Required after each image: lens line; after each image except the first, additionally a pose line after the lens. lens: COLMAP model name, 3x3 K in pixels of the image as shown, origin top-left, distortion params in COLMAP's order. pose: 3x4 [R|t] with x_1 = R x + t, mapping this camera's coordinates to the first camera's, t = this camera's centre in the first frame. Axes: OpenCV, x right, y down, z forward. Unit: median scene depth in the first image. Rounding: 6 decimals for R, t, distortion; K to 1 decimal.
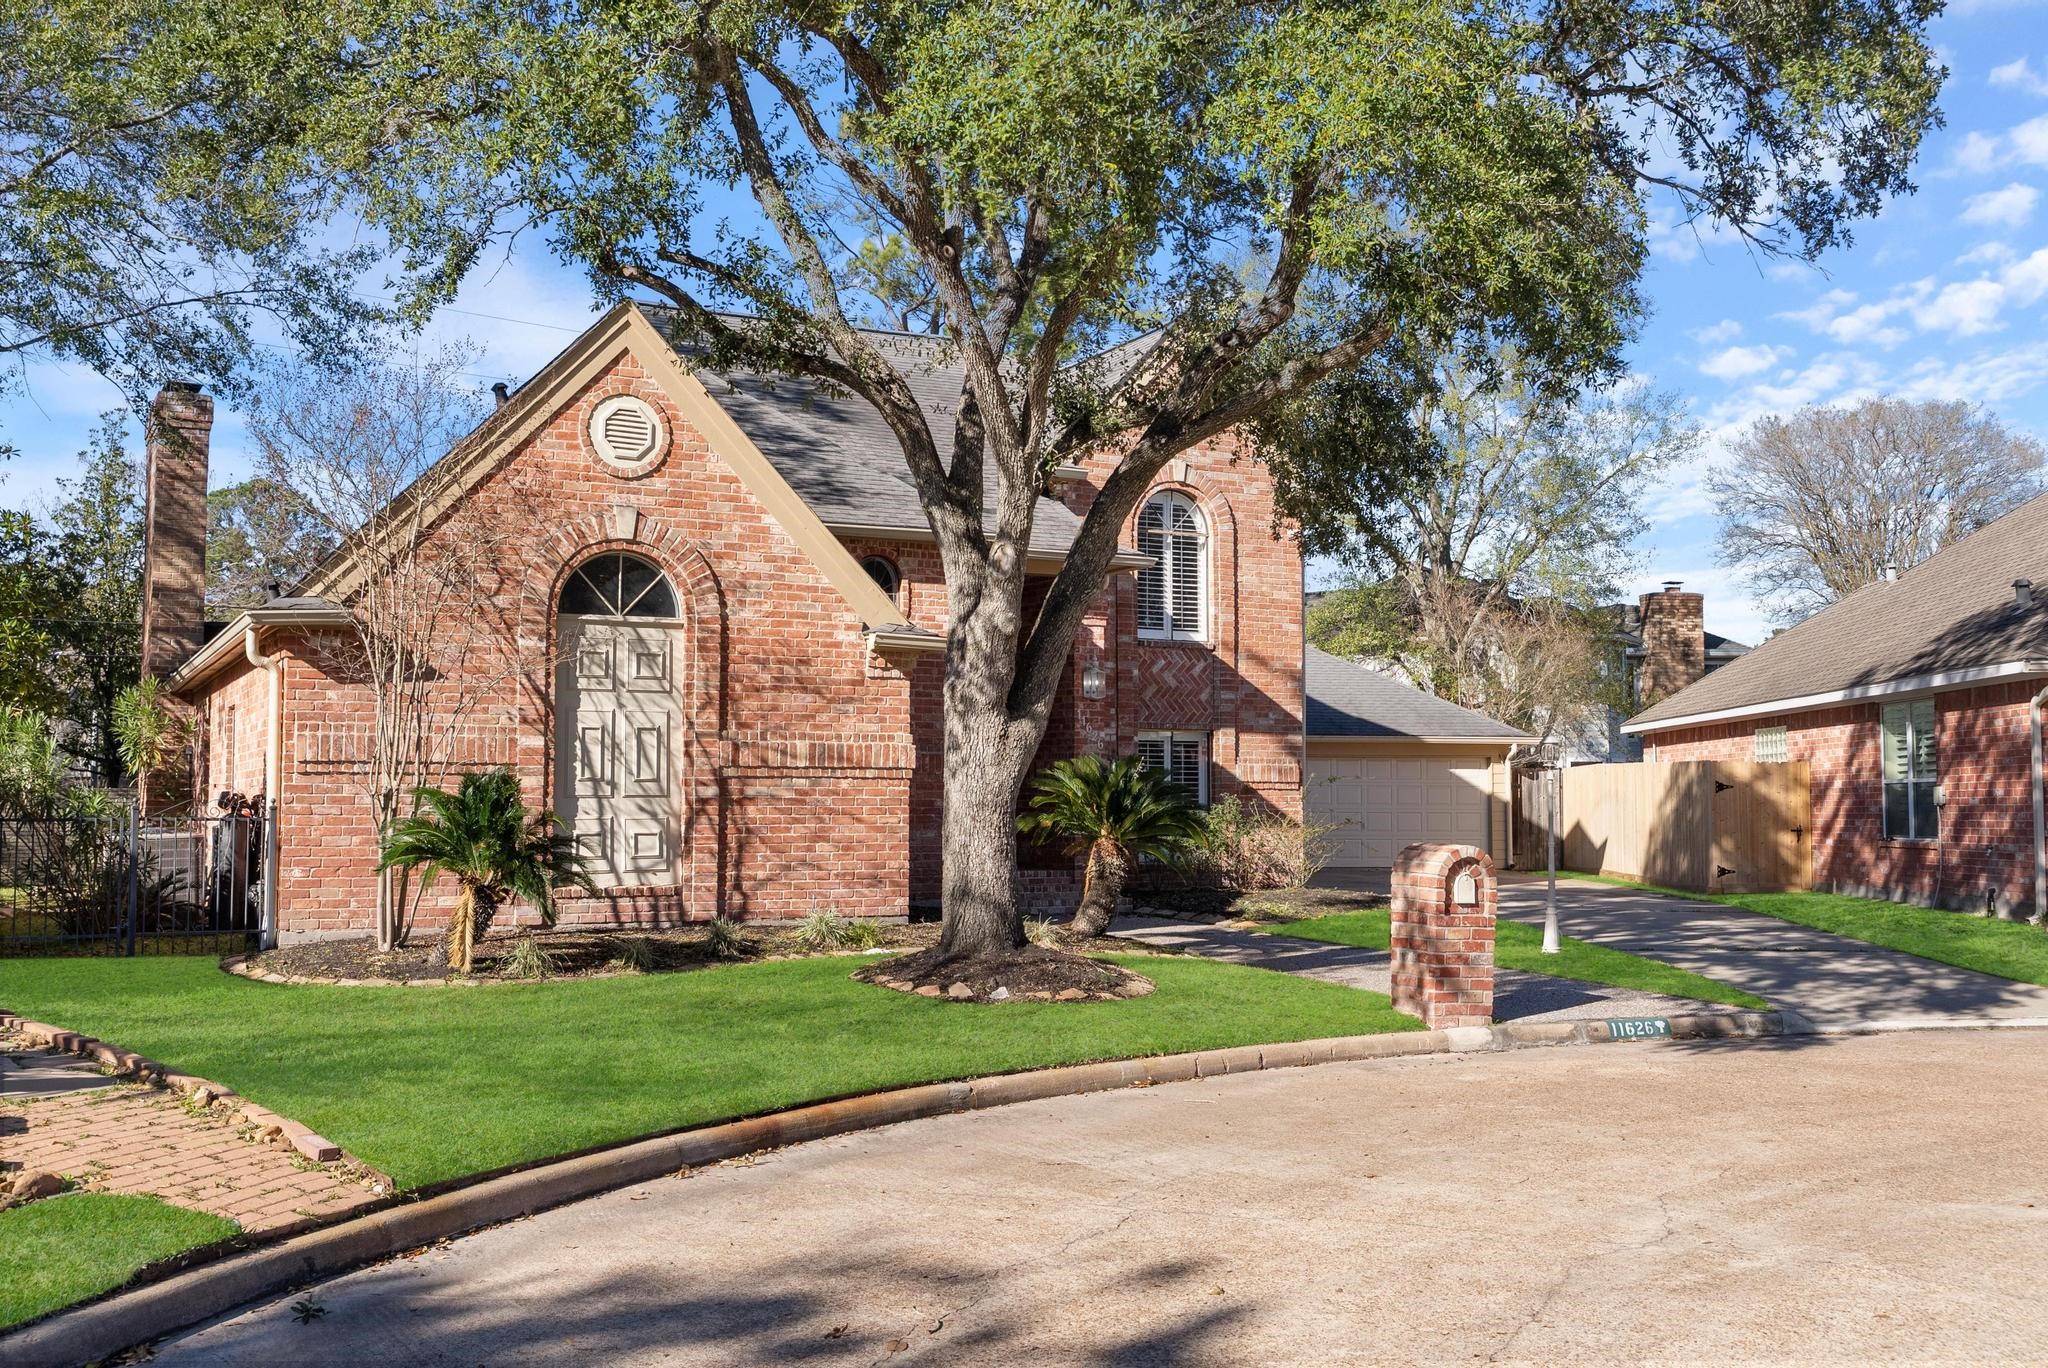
lens RADIAL K [[1925.2, 0, 1025.1], [0, 1925.2, 647.2], [0, 0, 1]] dist [0.114642, 0.000952]
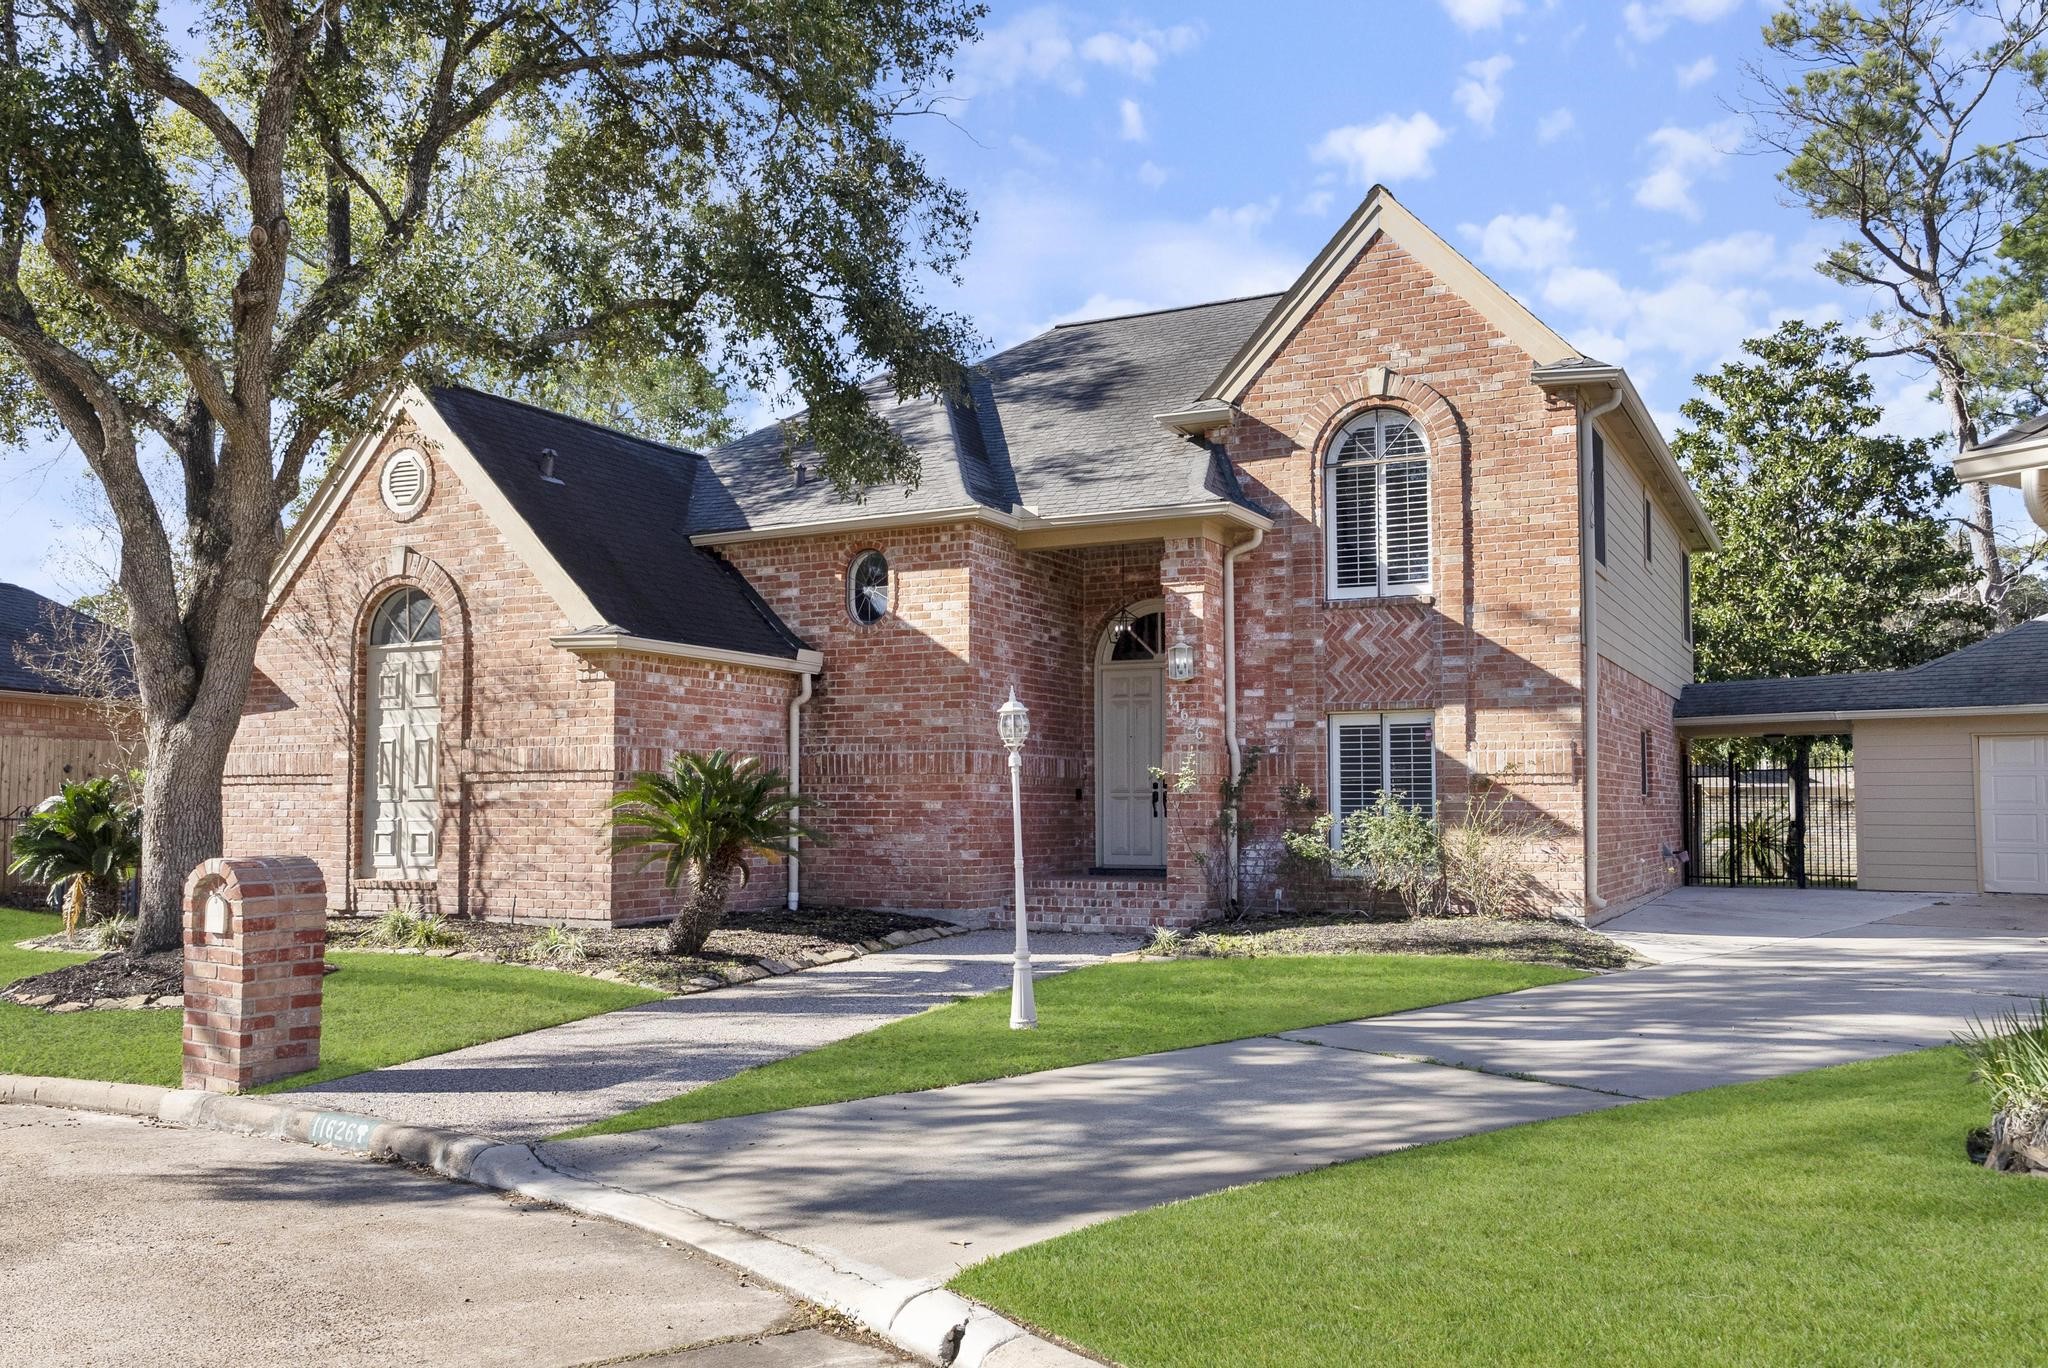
lens RADIAL K [[1646.9, 0, 1024.0], [0, 1646.9, 684.0], [0, 0, 1]] dist [-0.003172, -0.001423]
pose [[0.597520, -0.064109, -0.799287, 0.762540], [0.068925, 0.997216, -0.028458, 0.059348], [0.798886, -0.038086, 0.600275, 0.692694]]
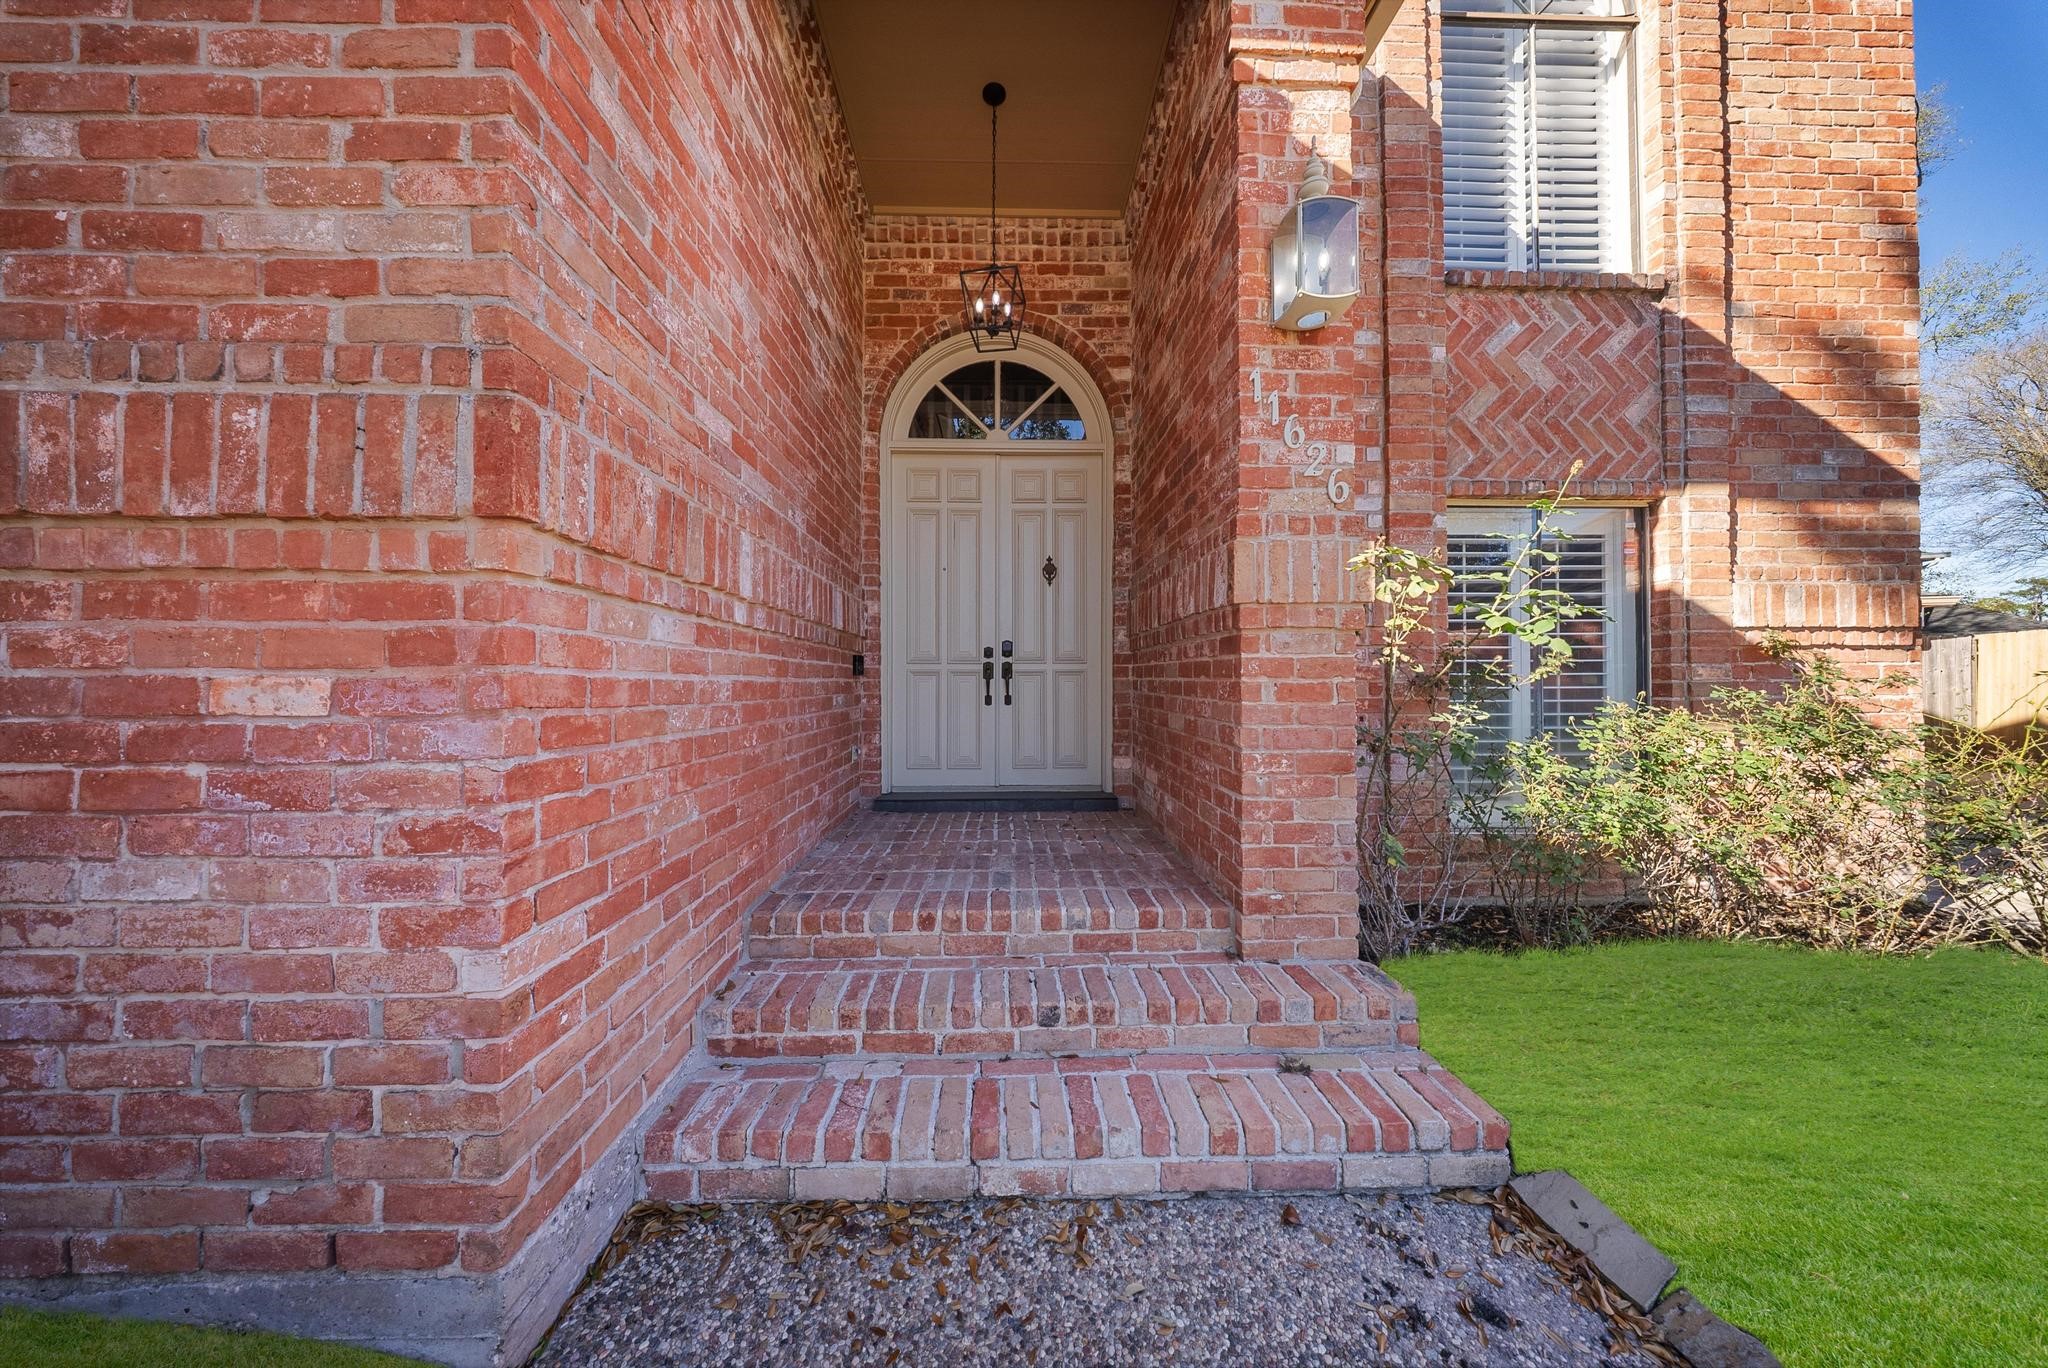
lens RADIAL K [[610.5, 0, 1021.7], [0, 610.5, 674.6], [0, 0, 1]] dist [-0.001037, -0.000076]
pose [[0.905378, -0.008900, -0.424513, 0.046375], [0.039394, 0.997229, 0.063111, 0.095972], [0.422775, -0.073863, 0.903219, 1.206972]]
